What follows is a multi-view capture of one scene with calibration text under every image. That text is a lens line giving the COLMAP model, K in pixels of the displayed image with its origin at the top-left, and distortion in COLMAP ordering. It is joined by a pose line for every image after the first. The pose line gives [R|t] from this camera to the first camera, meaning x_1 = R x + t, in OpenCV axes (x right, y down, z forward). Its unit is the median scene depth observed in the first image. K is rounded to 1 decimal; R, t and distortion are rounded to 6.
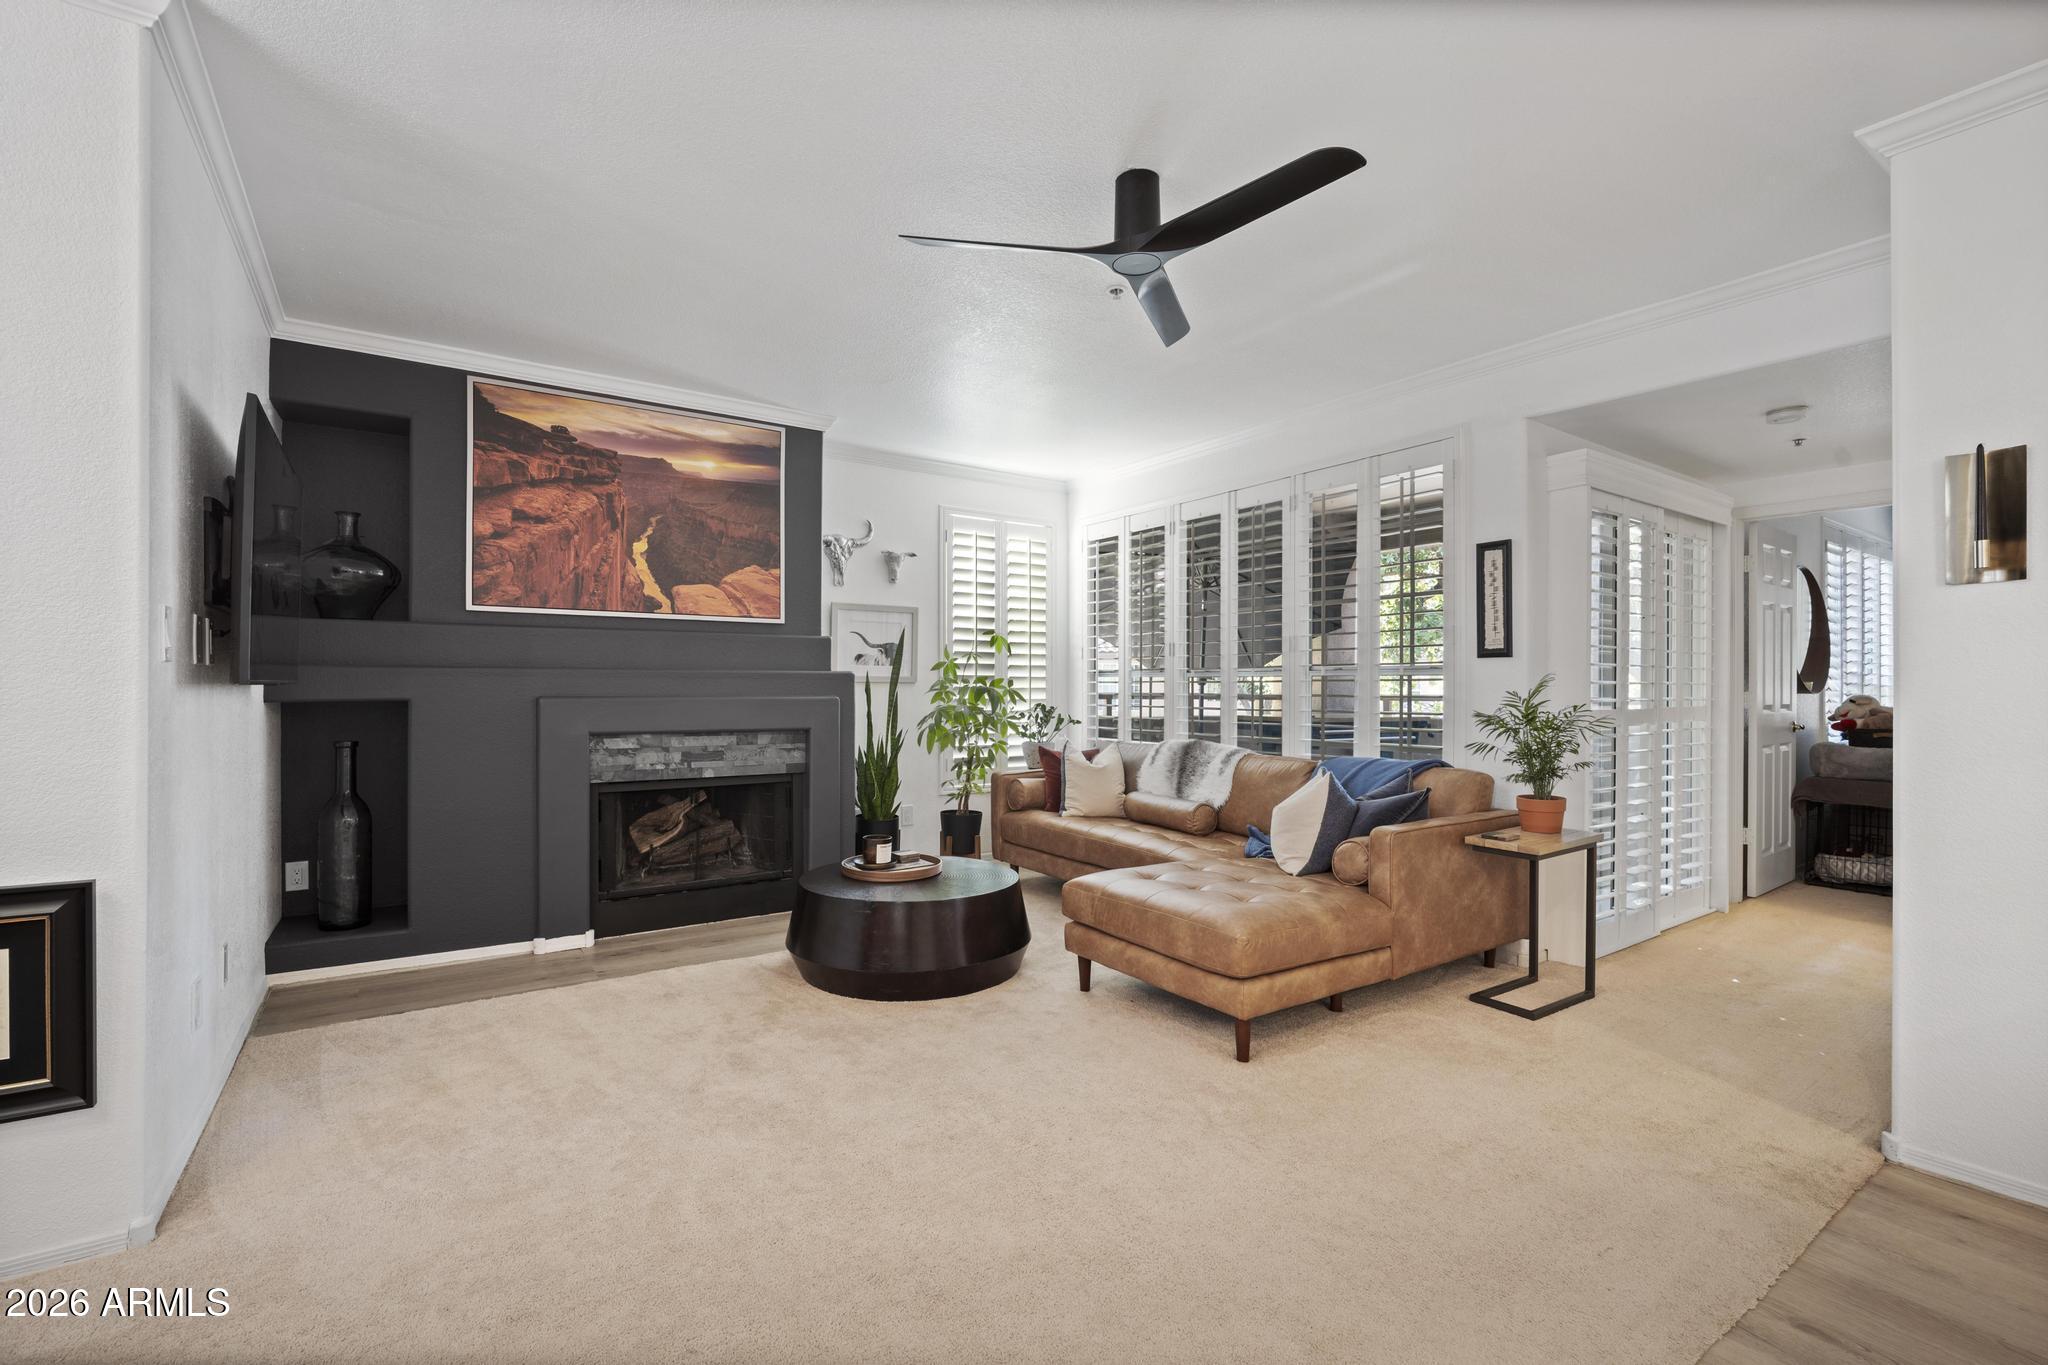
lens RADIAL K [[898.1, 0, 1011.0], [0, 898.1, 683.9], [0, 0, 1]] dist [-0.002235, -0.000019]
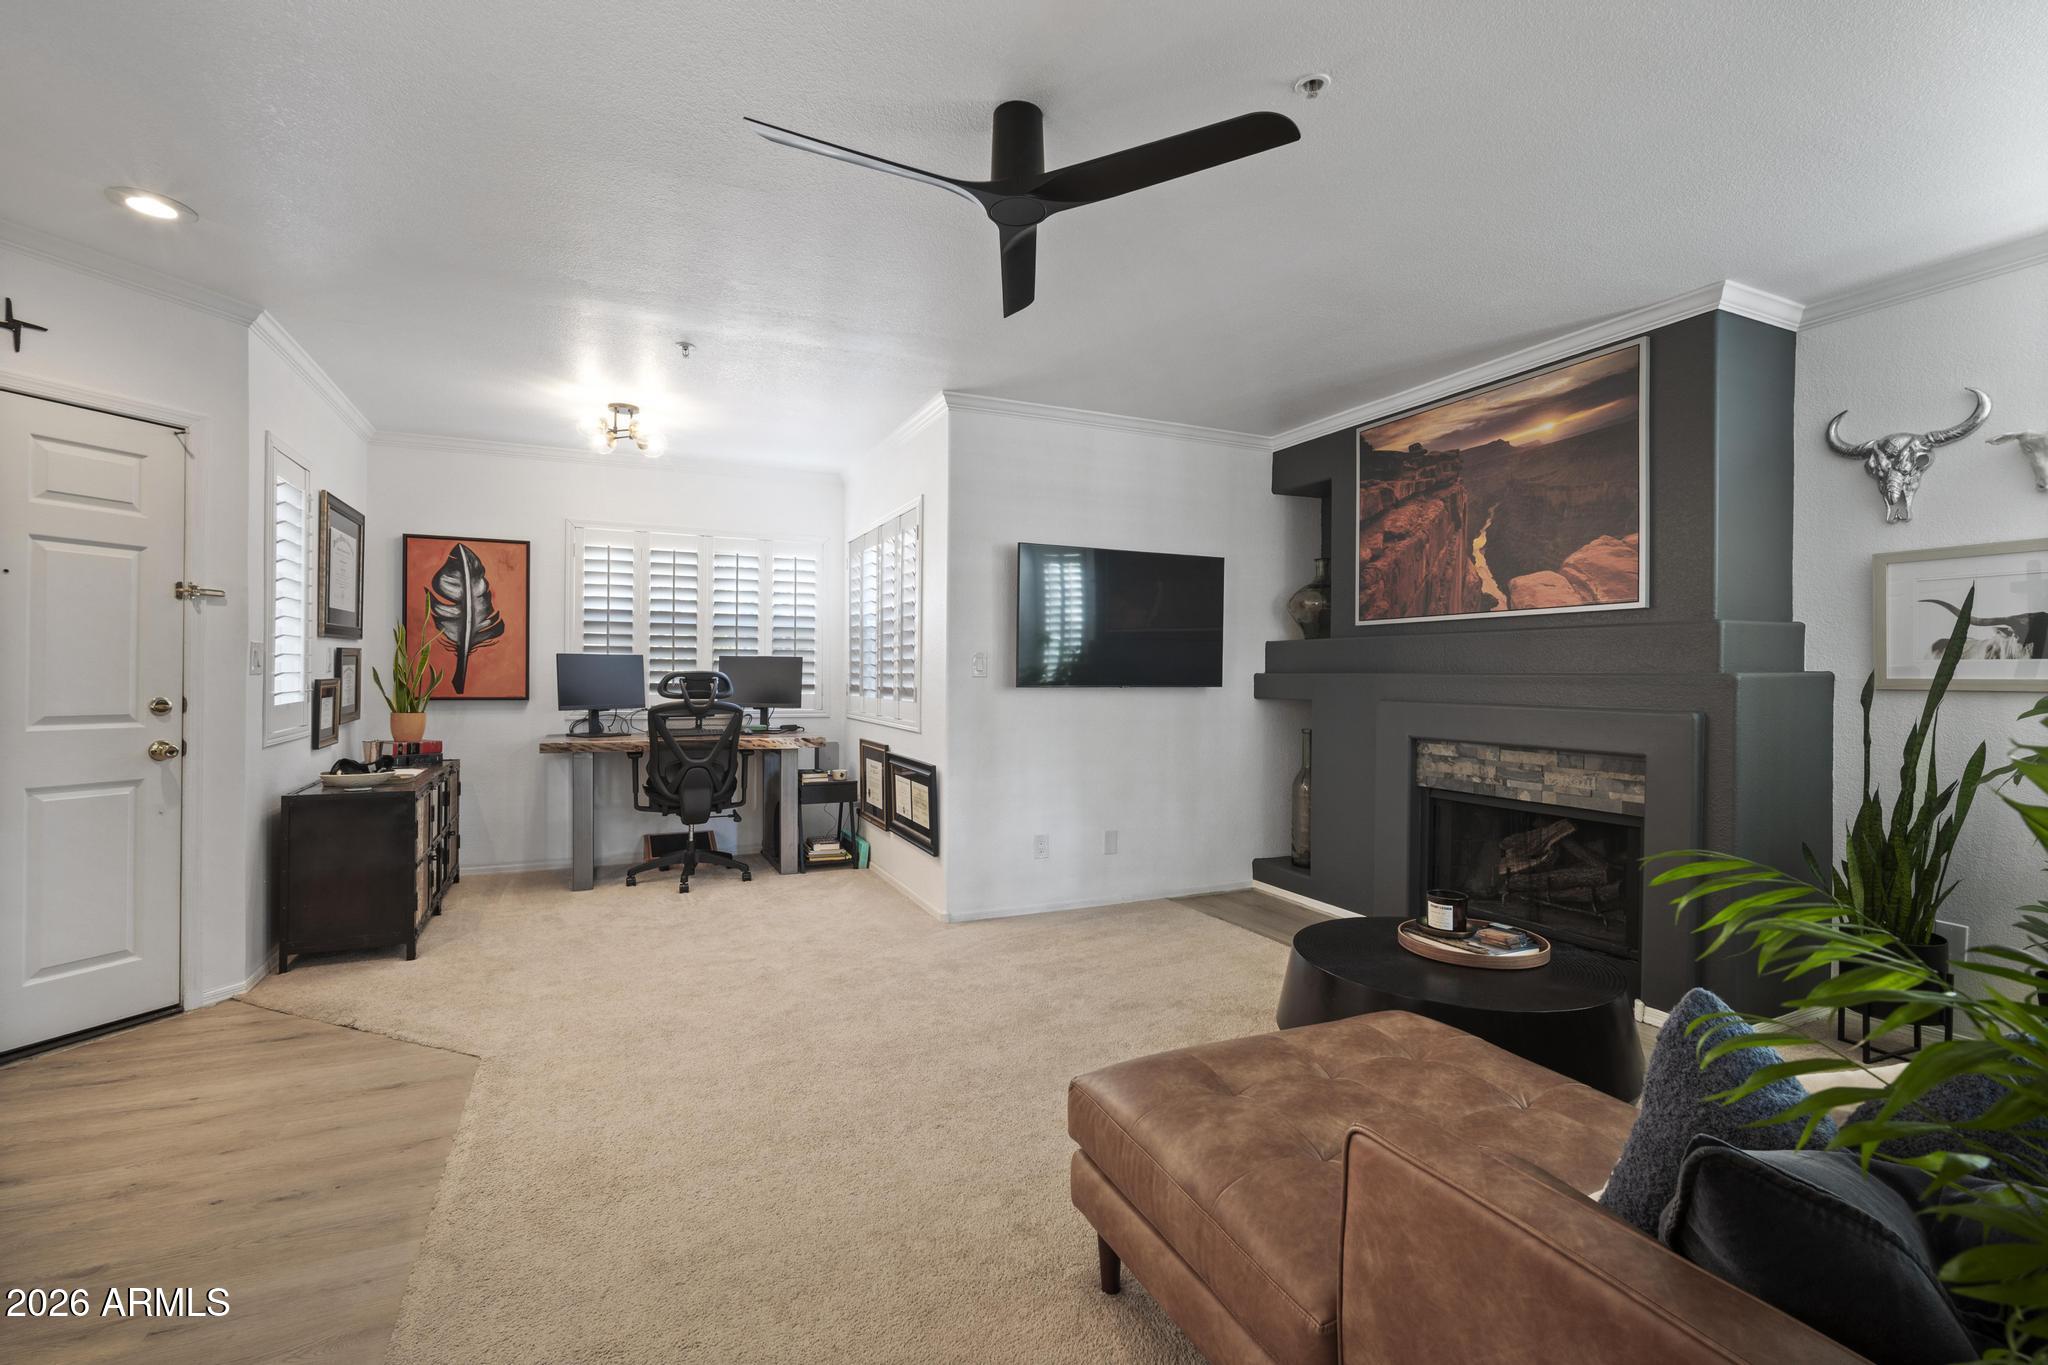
lens RADIAL K [[898.1, 0, 1013.0], [0, 898.1, 681.3], [0, 0, 1]] dist [-0.002235, -0.000019]
pose [[-0.143597, -0.000724, -0.989636, 0.579411], [-0.006246, 0.999980, 0.000174, -0.005465], [0.989617, 0.006206, -0.143598, 0.655441]]
